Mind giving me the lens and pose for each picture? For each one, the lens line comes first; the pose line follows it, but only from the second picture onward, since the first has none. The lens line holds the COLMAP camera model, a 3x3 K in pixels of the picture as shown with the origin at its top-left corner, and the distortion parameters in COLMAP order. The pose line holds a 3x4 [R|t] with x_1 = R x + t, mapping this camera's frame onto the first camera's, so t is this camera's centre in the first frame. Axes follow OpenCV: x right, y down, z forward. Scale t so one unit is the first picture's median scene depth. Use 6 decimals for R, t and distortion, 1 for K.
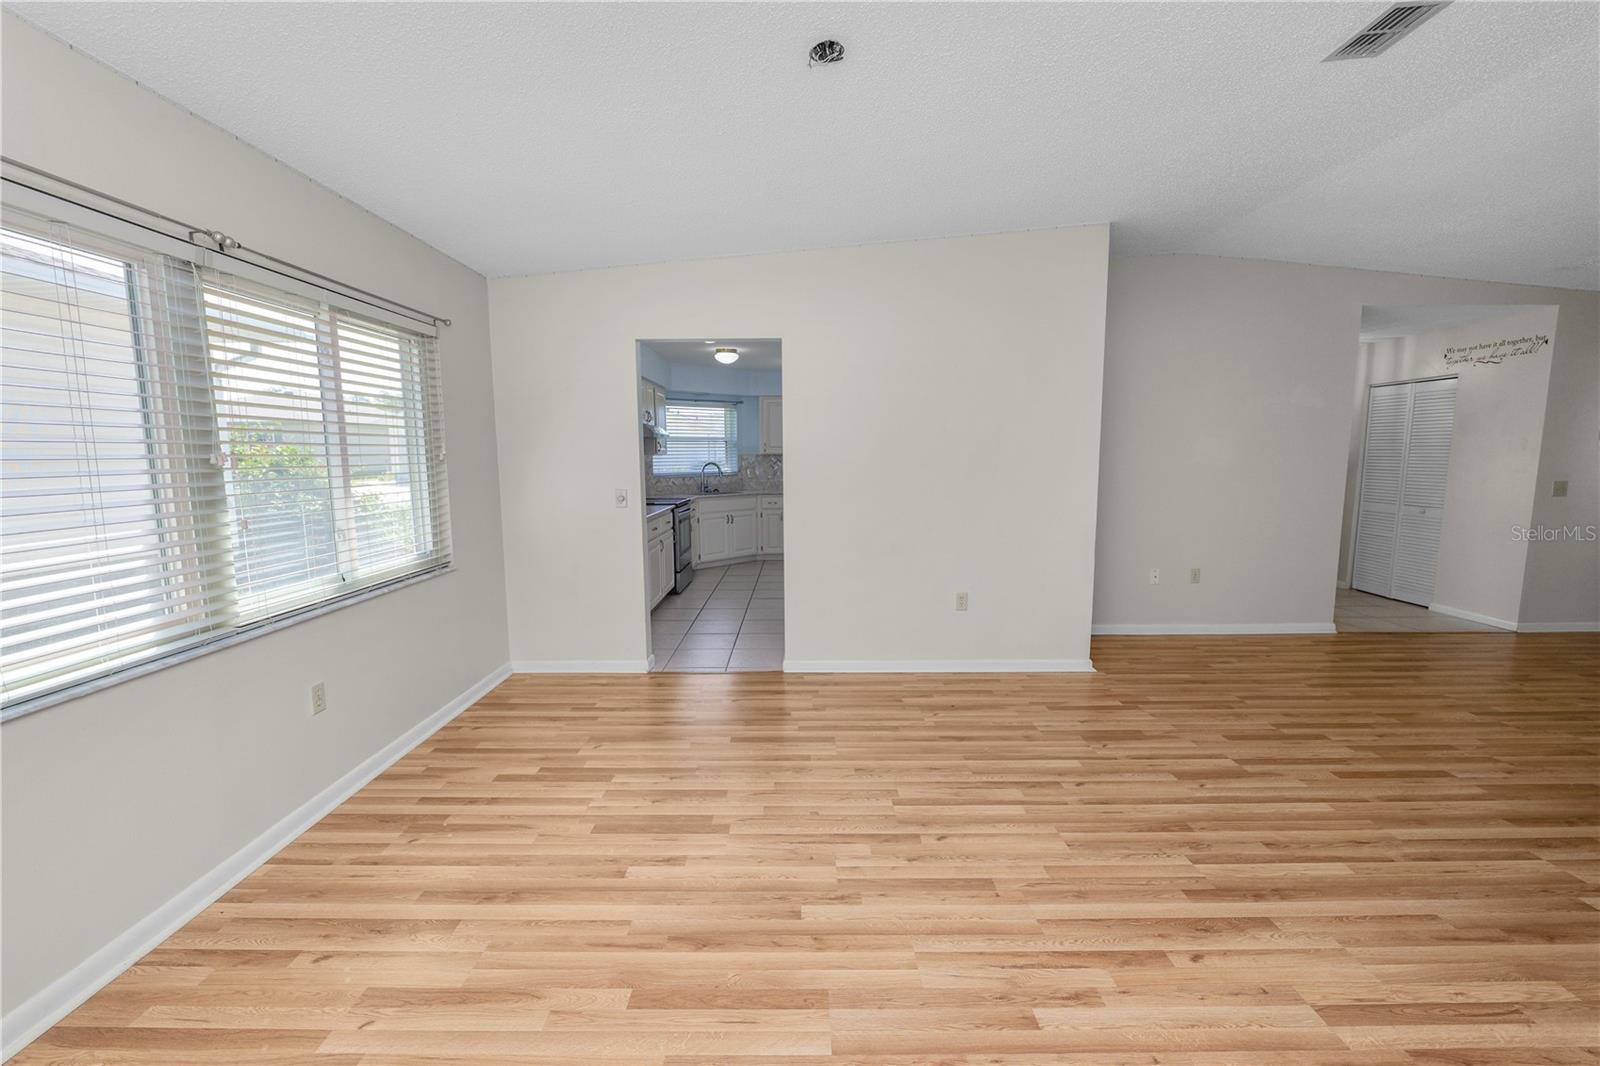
lens RADIAL K [[651.9, 0, 797.8], [0, 651.9, 532.9], [0, 0, 1]] dist [-0.013842, 0.001572]
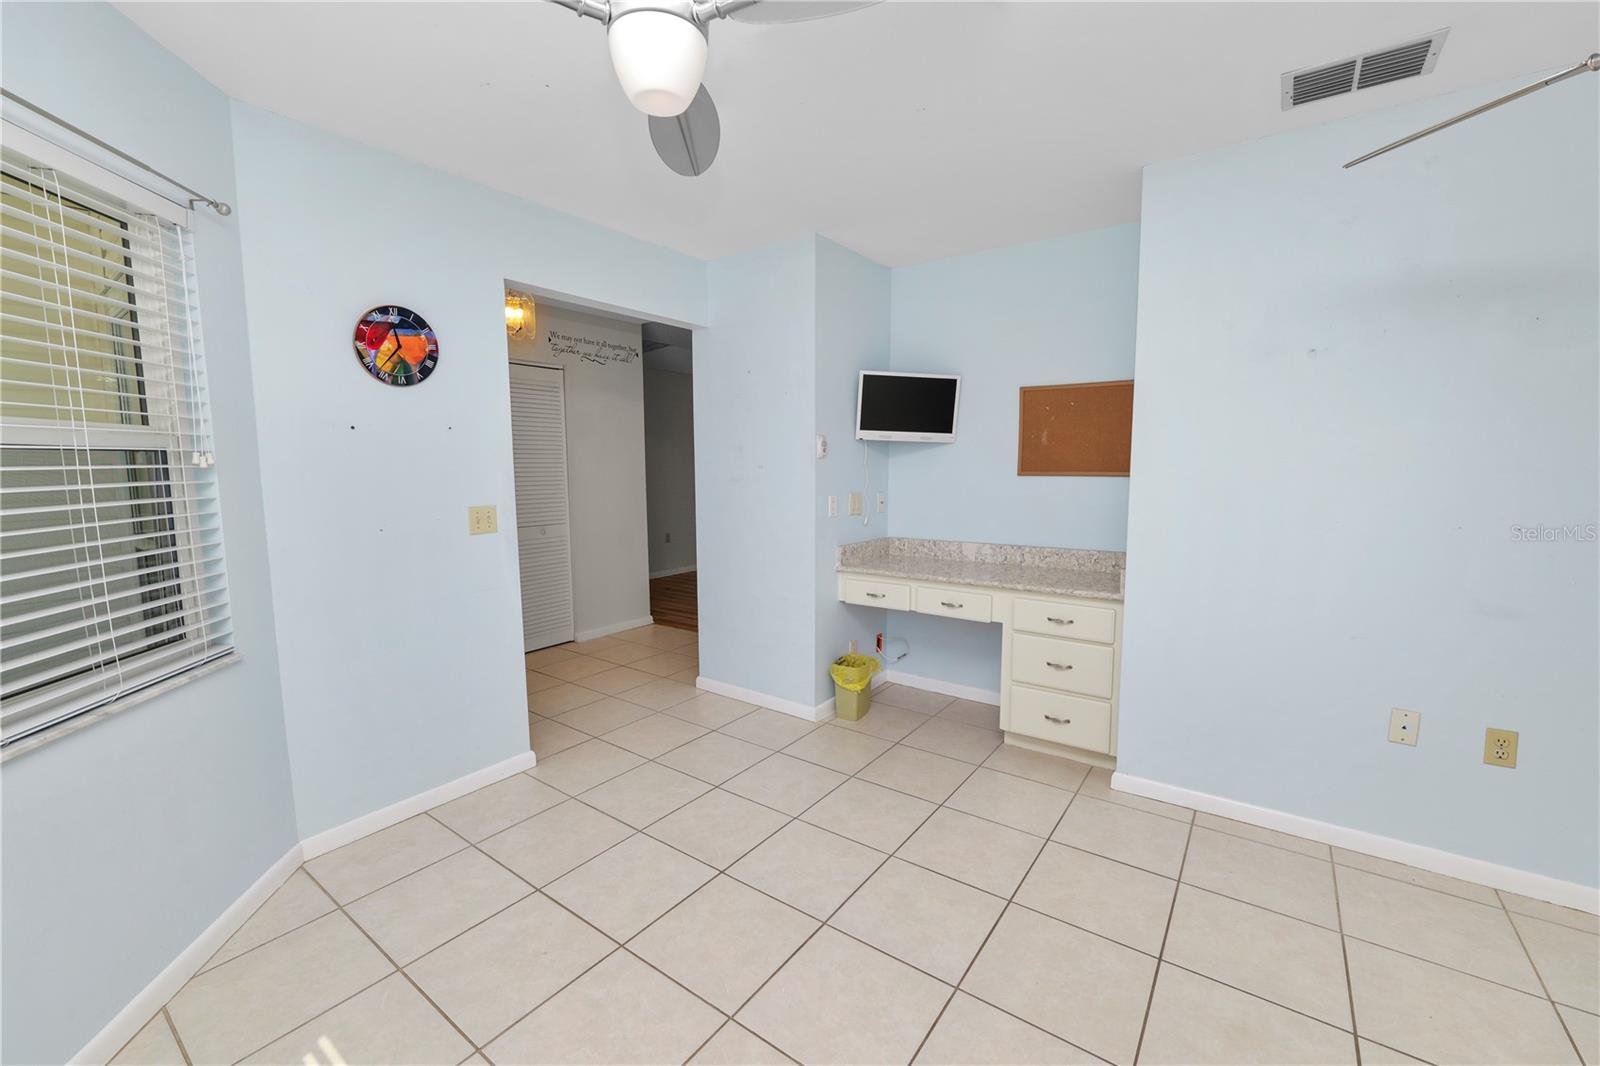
lens RADIAL K [[651.9, 0, 801.1], [0, 651.9, 530.4], [0, 0, 1]] dist [-0.013842, 0.001572]
pose [[-0.812106, -0.052032, 0.581186, 0.433348], [0.079105, 0.977004, 0.198004, -0.298446], [-0.578123, 0.206775, -0.789314, 2.561436]]
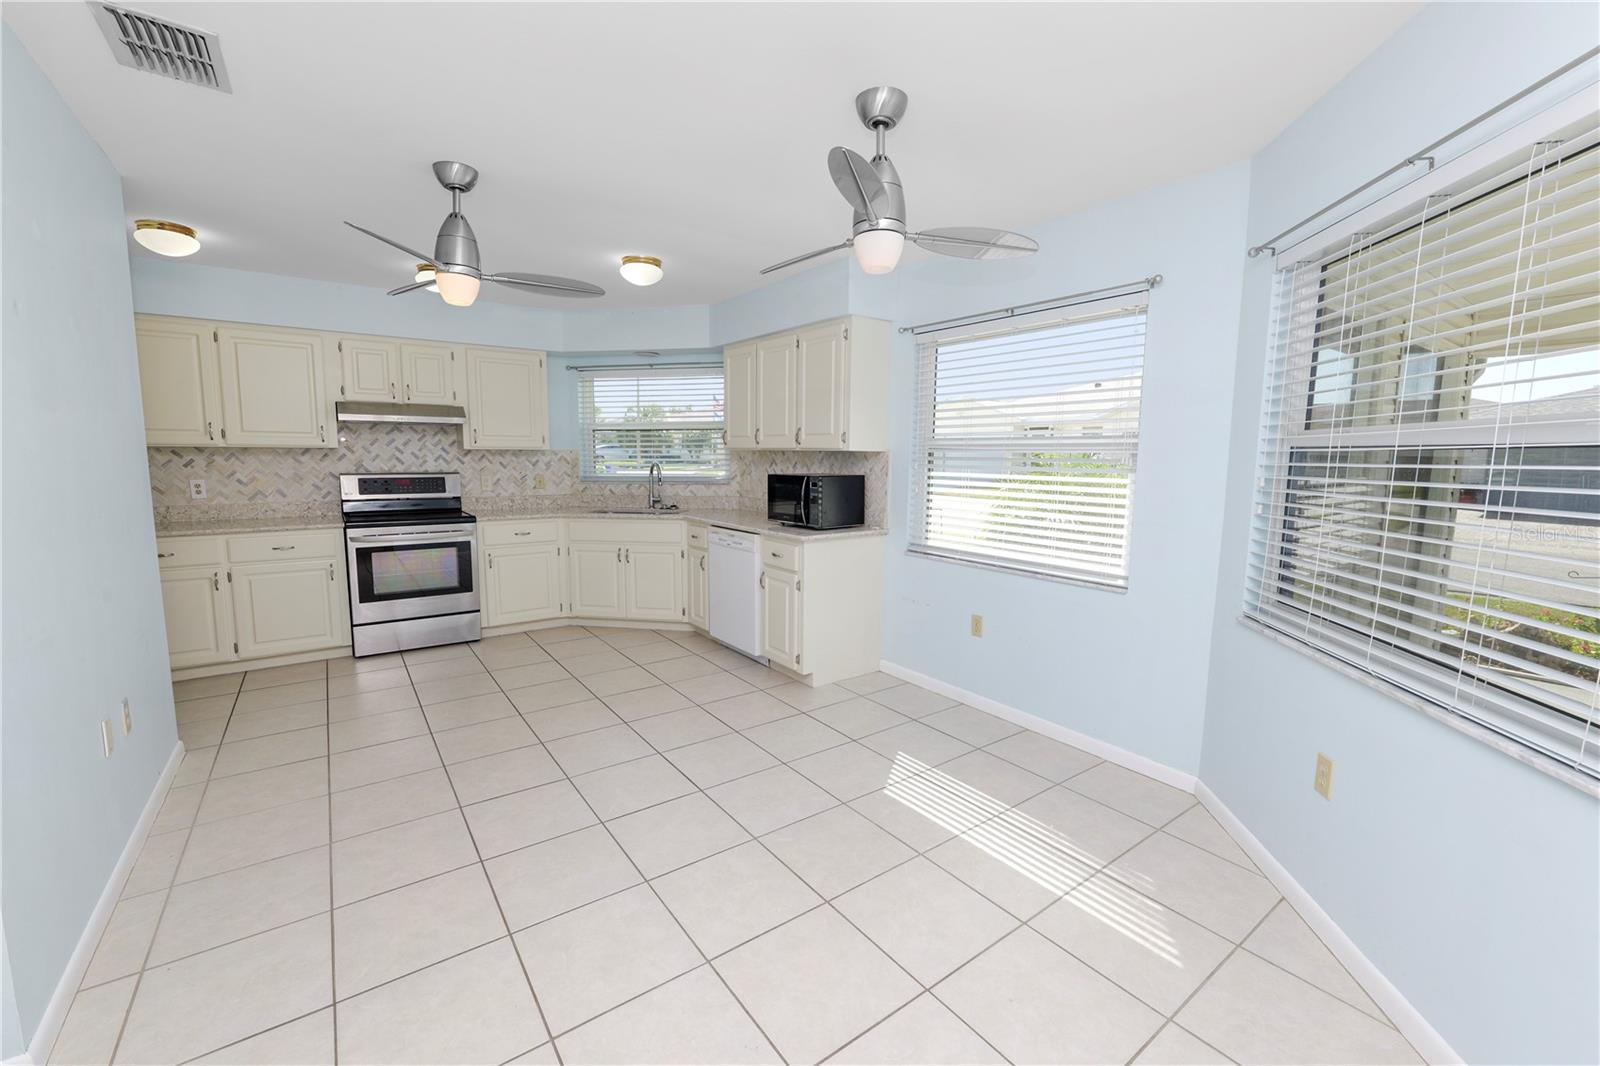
lens RADIAL K [[651.9, 0, 798.0], [0, 651.9, 531.1], [0, 0, 1]] dist [-0.013842, 0.001572]
pose [[0.594461, 0.102364, -0.797583, 1.164368], [-0.108546, 0.993001, 0.046542, -0.221107], [0.796765, 0.058907, 0.601411, 1.879433]]
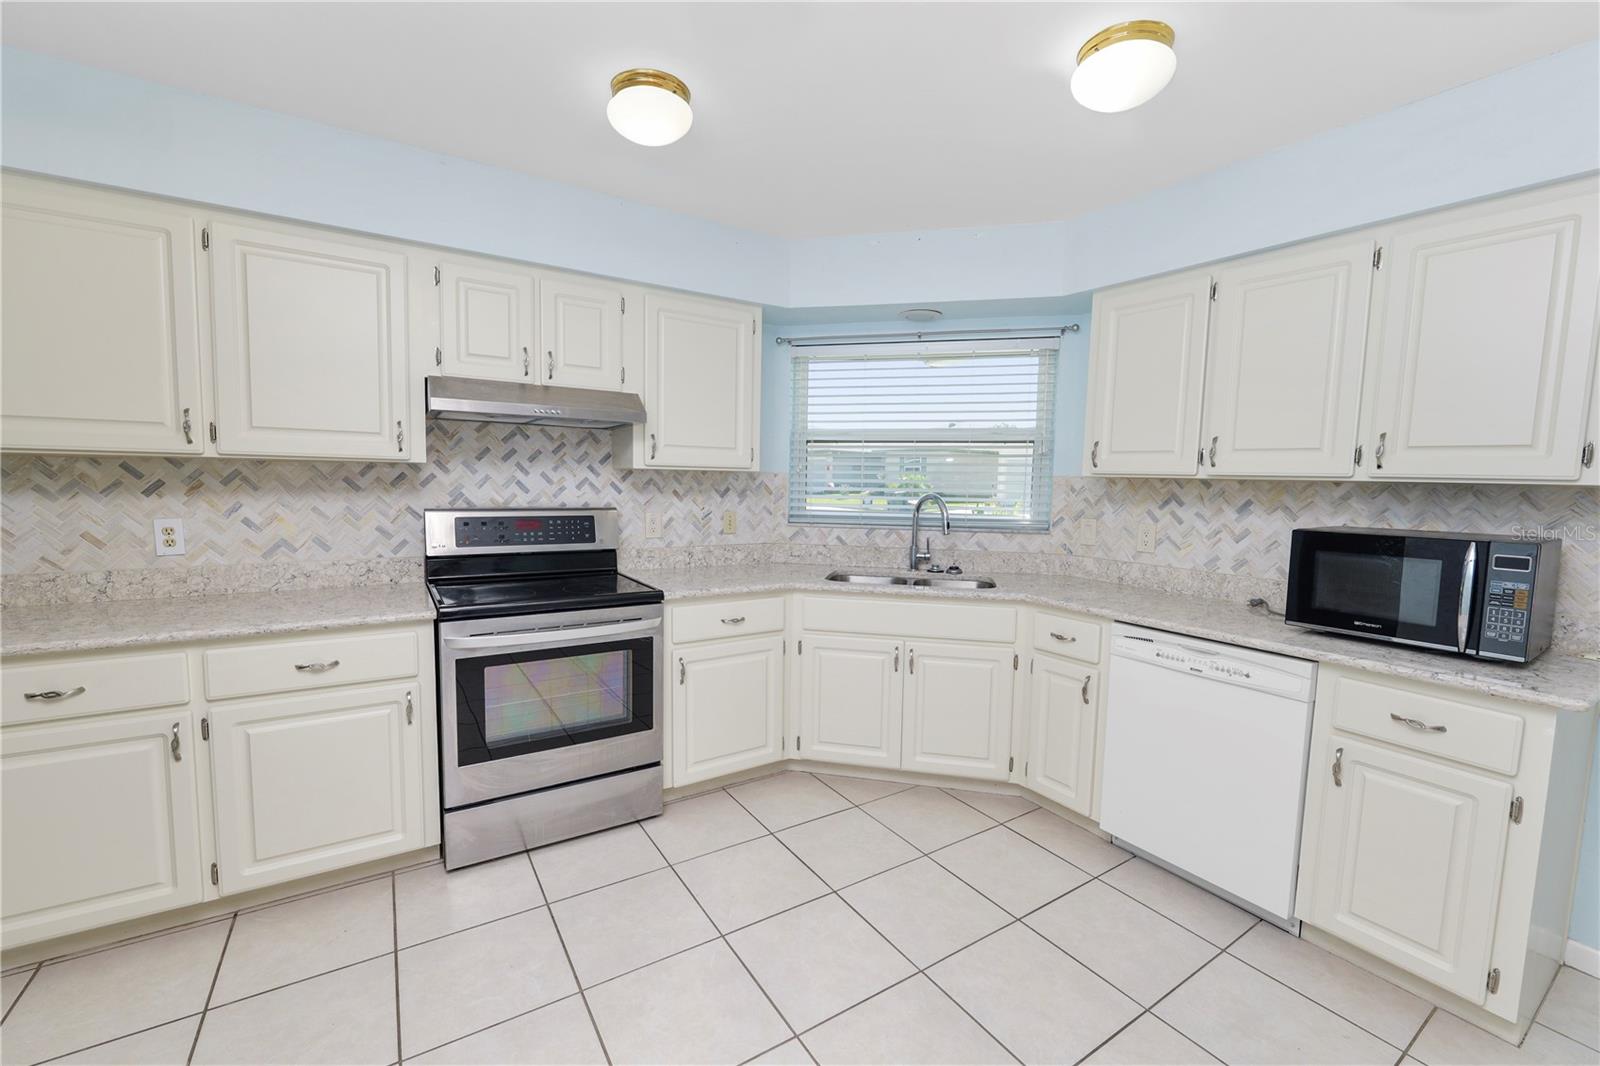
lens RADIAL K [[651.9, 0, 797.0], [0, 651.9, 535.0], [0, 0, 1]] dist [-0.013842, 0.001572]
pose [[0.546769, 0.088931, -0.832548, 0.352932], [-0.125643, 0.991799, 0.023427, -0.215919], [0.827803, 0.091795, 0.553458, 1.866390]]
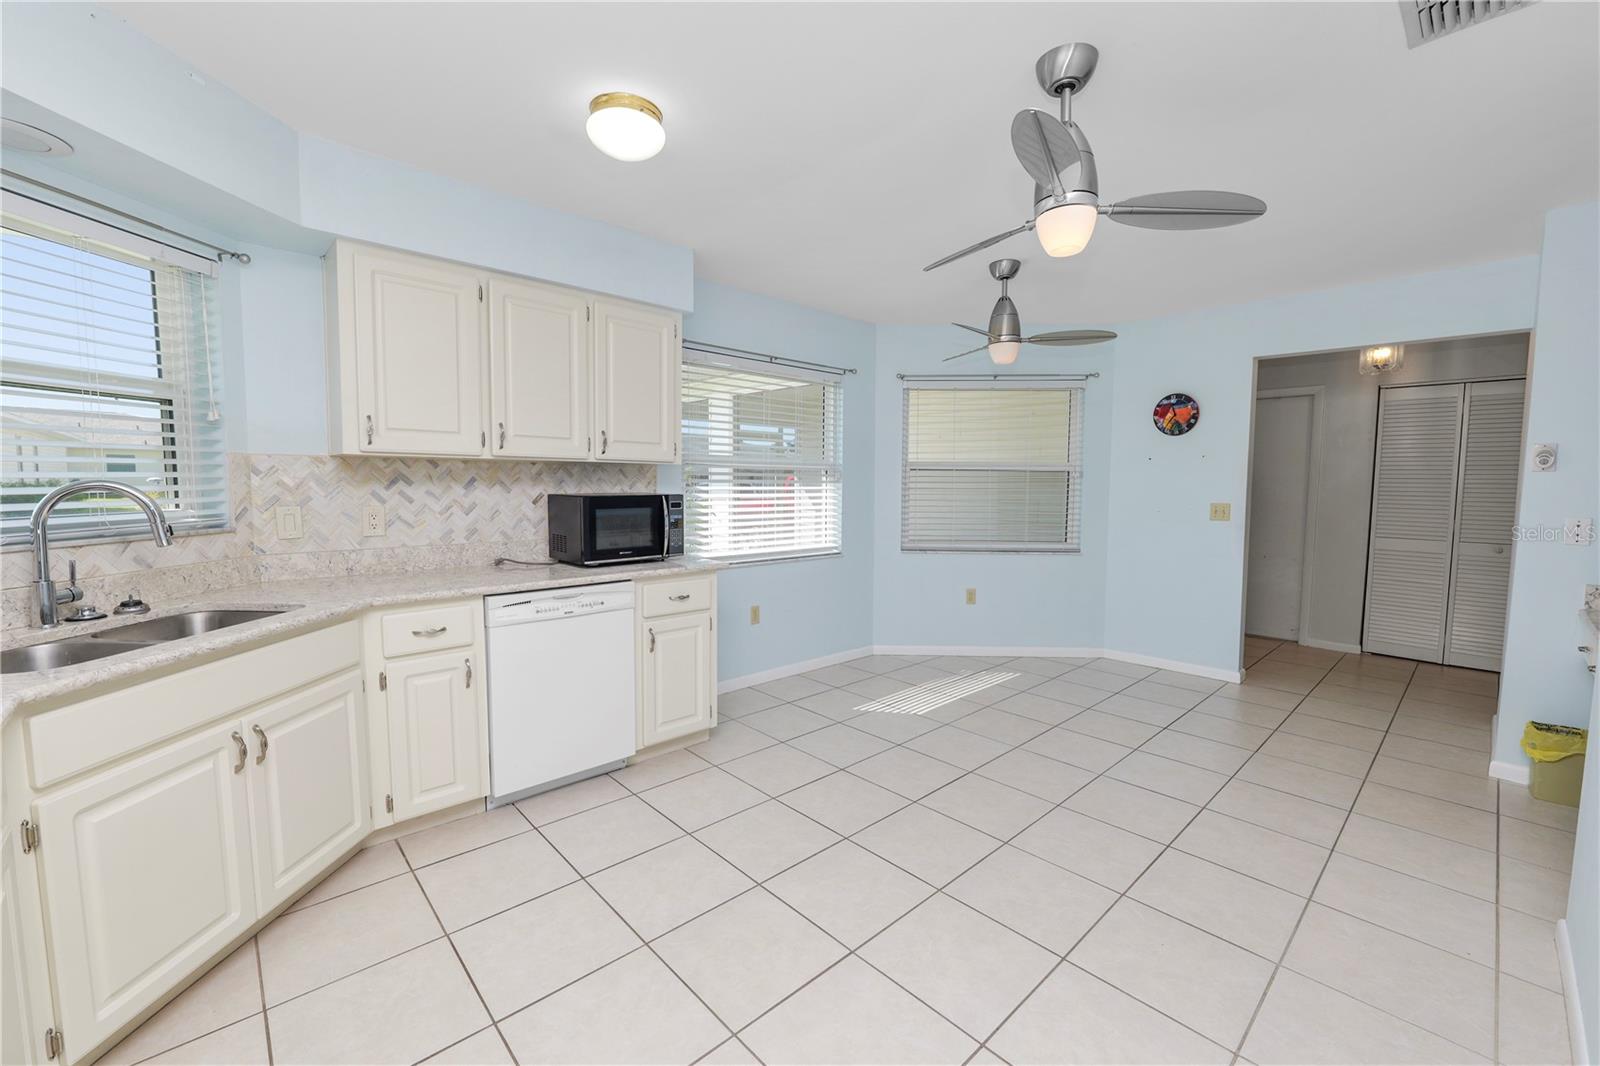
lens RADIAL K [[651.9, 0, 797.5], [0, 651.9, 531.8], [0, 0, 1]] dist [-0.013842, 0.001572]
pose [[0.731185, -0.043907, 0.680765, -0.281338], [0.072954, 0.997236, -0.014040, -0.186023], [-0.678267, 0.059930, 0.732367, 1.774753]]
